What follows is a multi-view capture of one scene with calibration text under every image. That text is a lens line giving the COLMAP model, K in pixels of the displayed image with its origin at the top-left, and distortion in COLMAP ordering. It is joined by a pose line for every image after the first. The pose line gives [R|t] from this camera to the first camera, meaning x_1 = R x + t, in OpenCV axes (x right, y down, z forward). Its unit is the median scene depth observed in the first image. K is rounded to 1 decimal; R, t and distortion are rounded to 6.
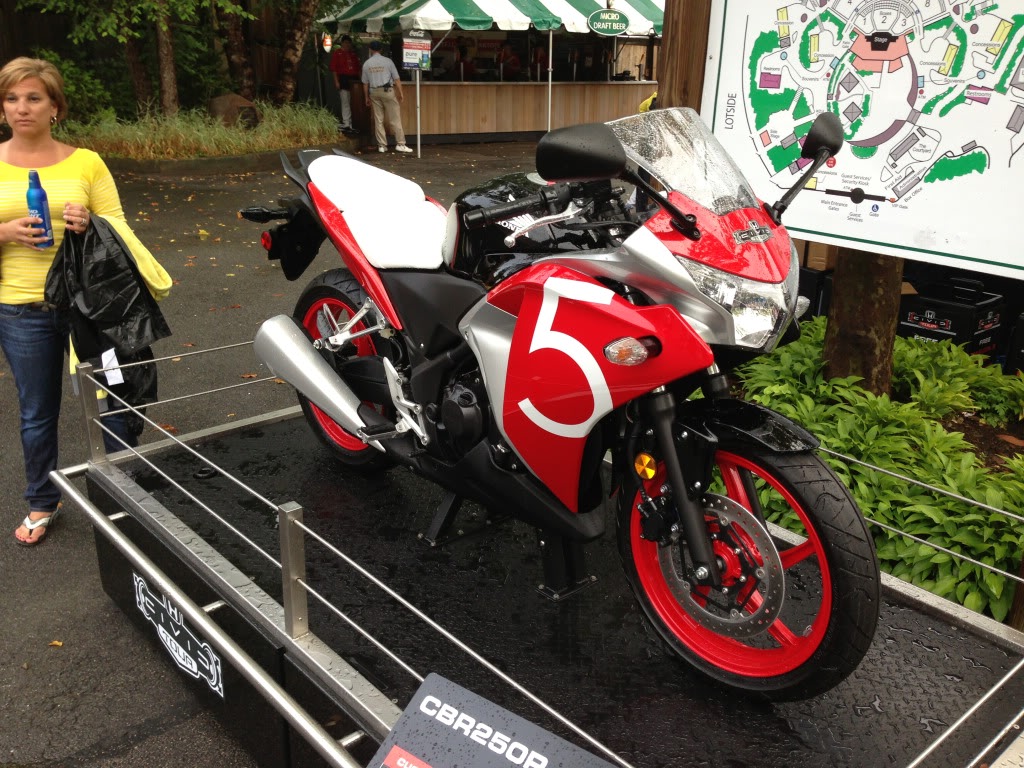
lens RADIAL K [[953.6, 0, 511.8], [0, 953.6, 385.1], [0, 0, 1]] dist [0.024268, 0.000000]
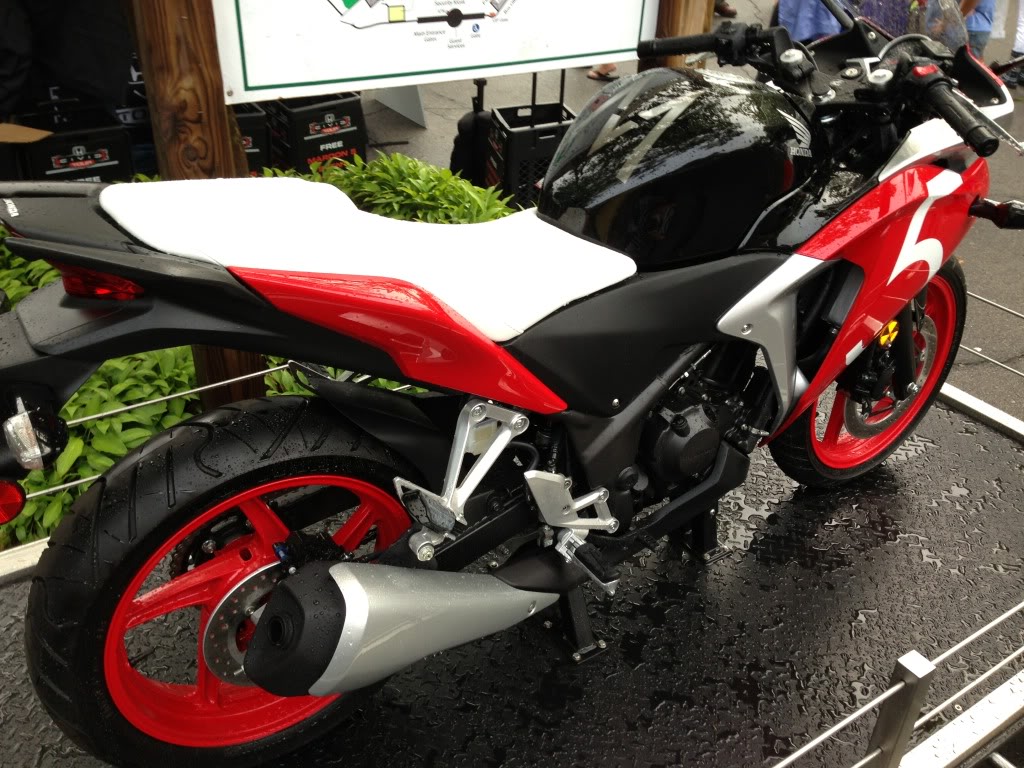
lens RADIAL K [[953.6, 0, 512.6], [0, 953.6, 382.8], [0, 0, 1]] dist [0.024268, 0.000000]
pose [[0.111126, -0.524533, 0.844107, -0.546950], [0.291324, 0.829248, 0.476946, -0.324633], [-0.950148, 0.192907, 0.244960, 0.805182]]
